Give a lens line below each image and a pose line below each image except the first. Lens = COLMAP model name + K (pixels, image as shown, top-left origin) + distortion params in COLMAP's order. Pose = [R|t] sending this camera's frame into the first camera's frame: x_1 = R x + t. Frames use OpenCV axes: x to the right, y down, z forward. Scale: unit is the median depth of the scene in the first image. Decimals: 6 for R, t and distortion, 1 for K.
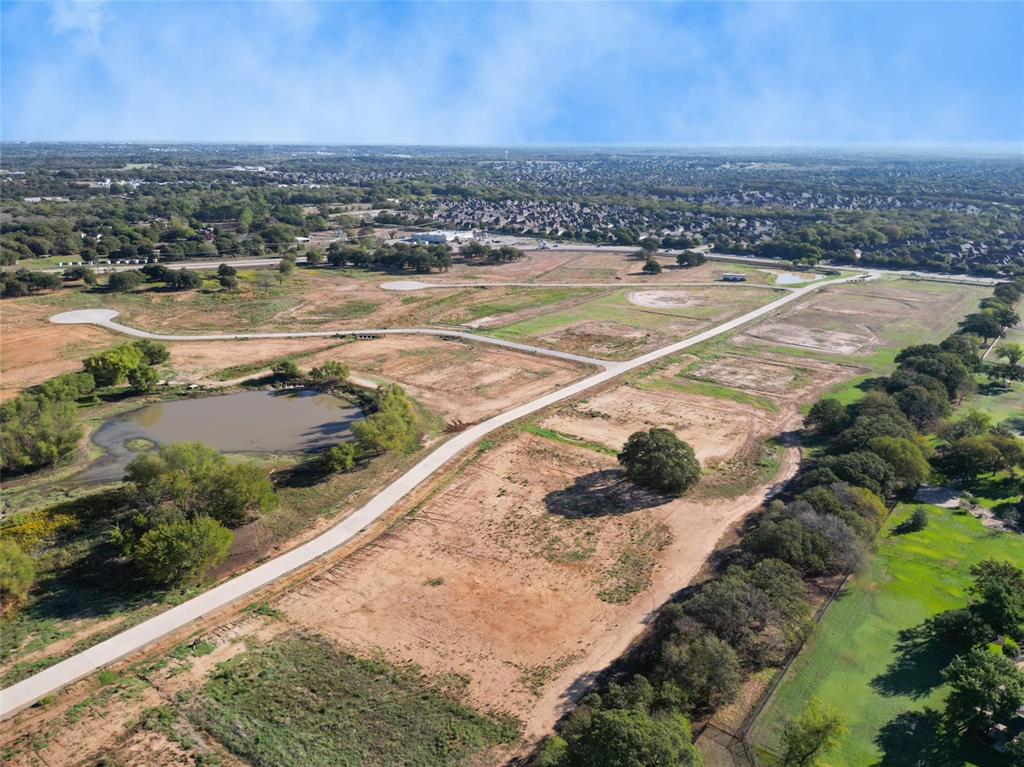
lens RADIAL K [[735.5, 0, 512.0], [0, 735.5, 383.5], [0, 0, 1]] dist [0.083086, -0.095741]
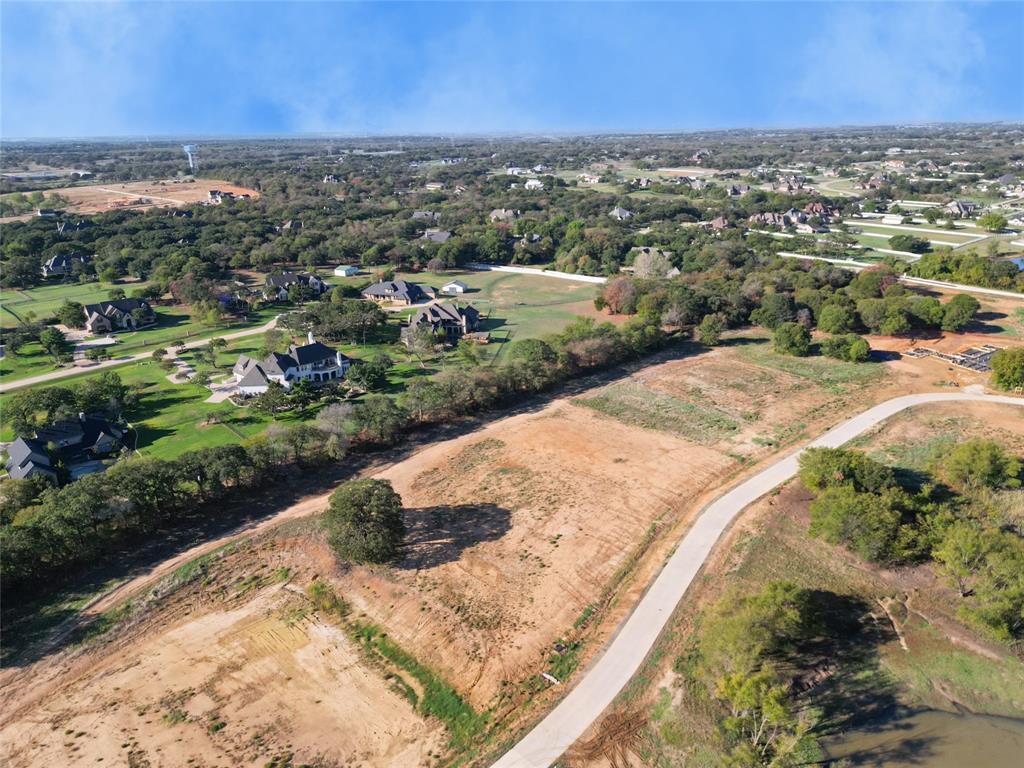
lens RADIAL K [[716.2, 0, 512.0], [0, 716.2, 384.0], [0, 0, 1]] dist [0.079115, -0.084814]
pose [[-0.986360, -0.039876, 0.159698, -0.073233], [0.066794, 0.789775, 0.609750, -0.412664], [-0.150440, 0.612100, -0.776339, 1.250482]]
